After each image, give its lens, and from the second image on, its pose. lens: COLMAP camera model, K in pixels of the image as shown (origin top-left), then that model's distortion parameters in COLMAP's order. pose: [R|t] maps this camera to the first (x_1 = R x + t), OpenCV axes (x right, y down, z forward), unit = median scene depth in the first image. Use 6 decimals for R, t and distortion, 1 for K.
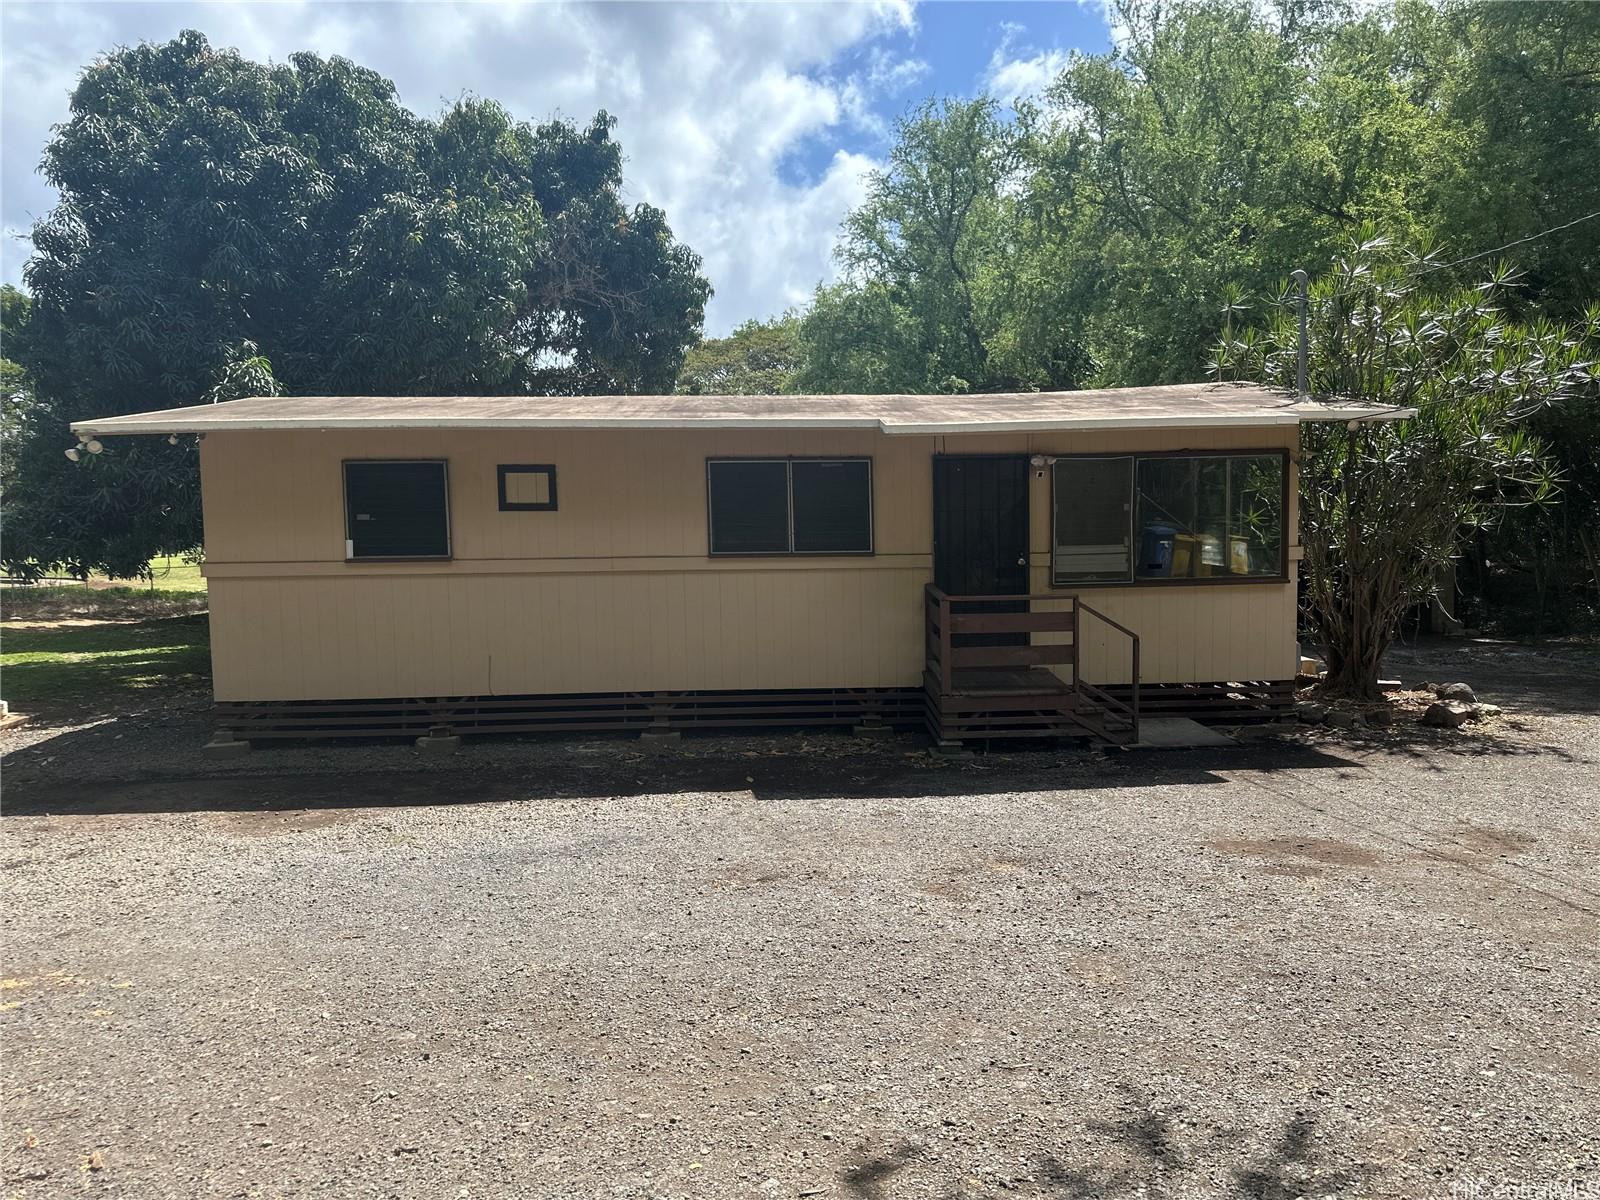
lens RADIAL K [[1159.4, 0, 796.4], [0, 1159.4, 594.6], [0, 0, 1]] dist [0.087140, -0.090163]
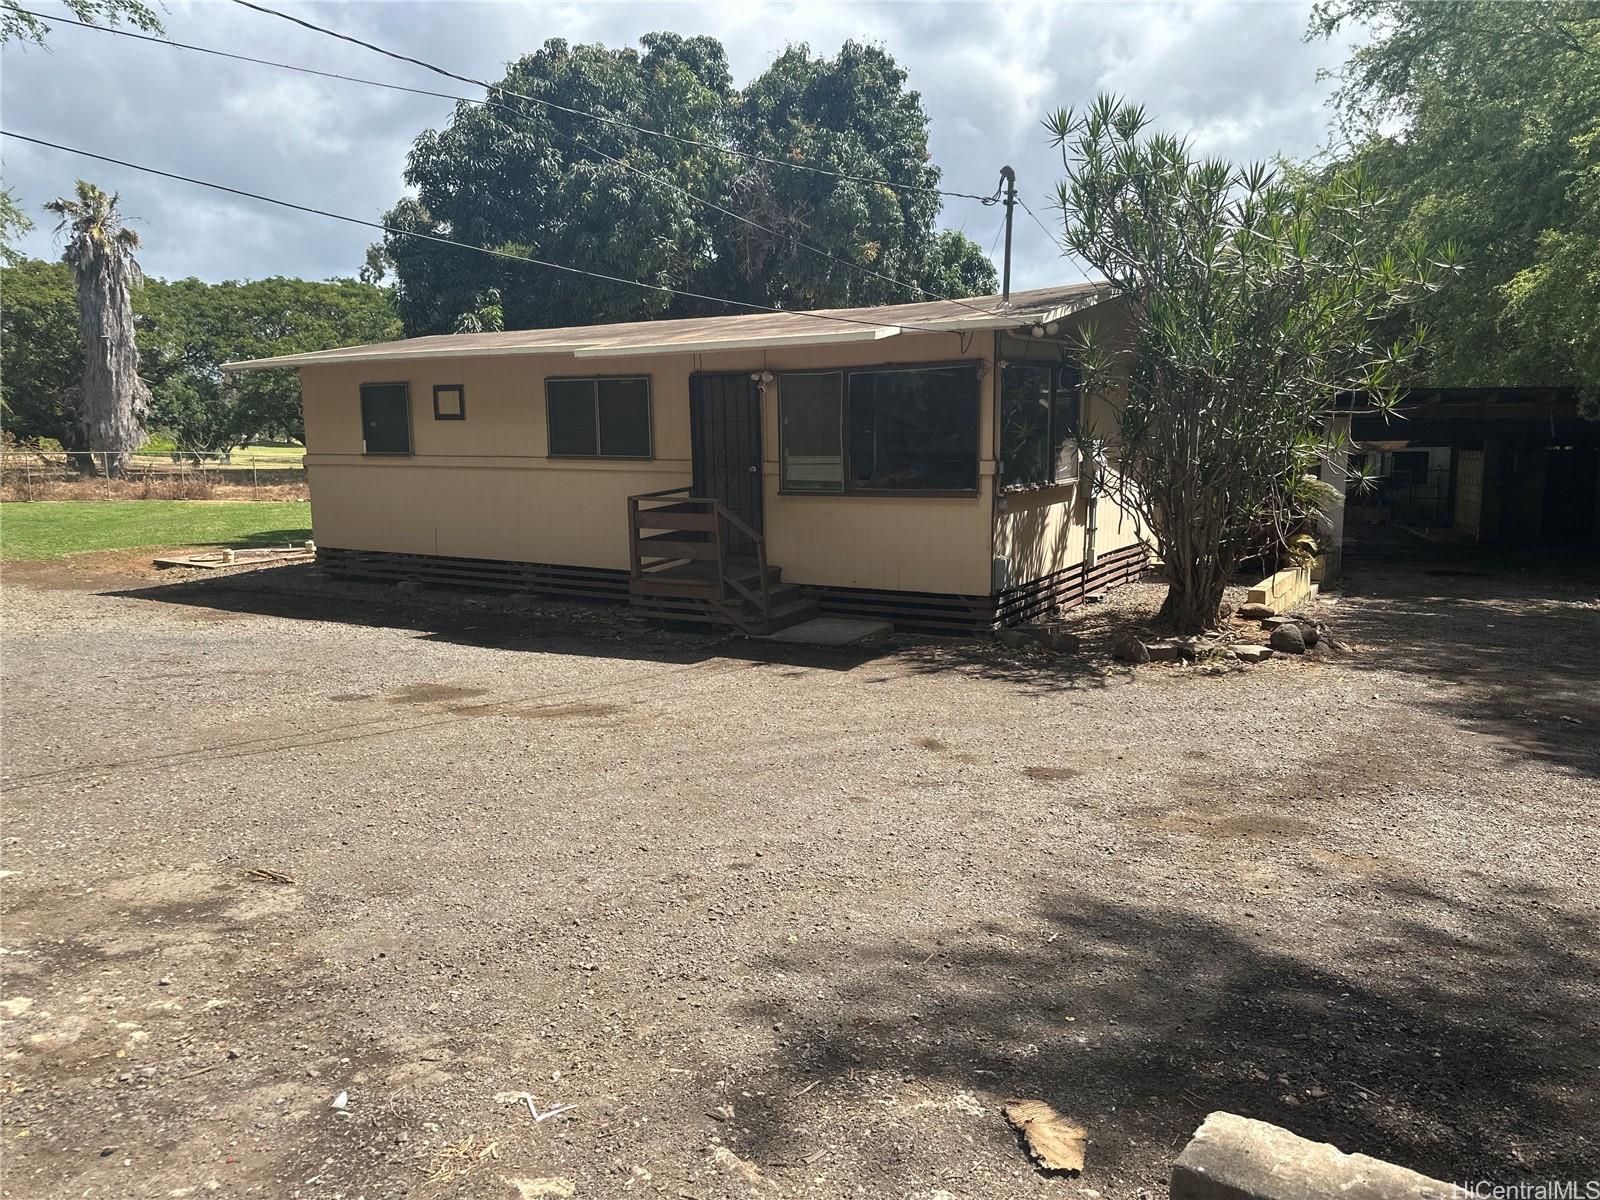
lens RADIAL K [[1159.4, 0, 787.1], [0, 1159.4, 617.5], [0, 0, 1]] dist [0.087140, -0.090163]
pose [[0.823408, 0.098446, -0.558845, 0.856847], [-0.044010, 0.992949, 0.110073, -0.011316], [0.565741, -0.066041, 0.821934, 0.098393]]
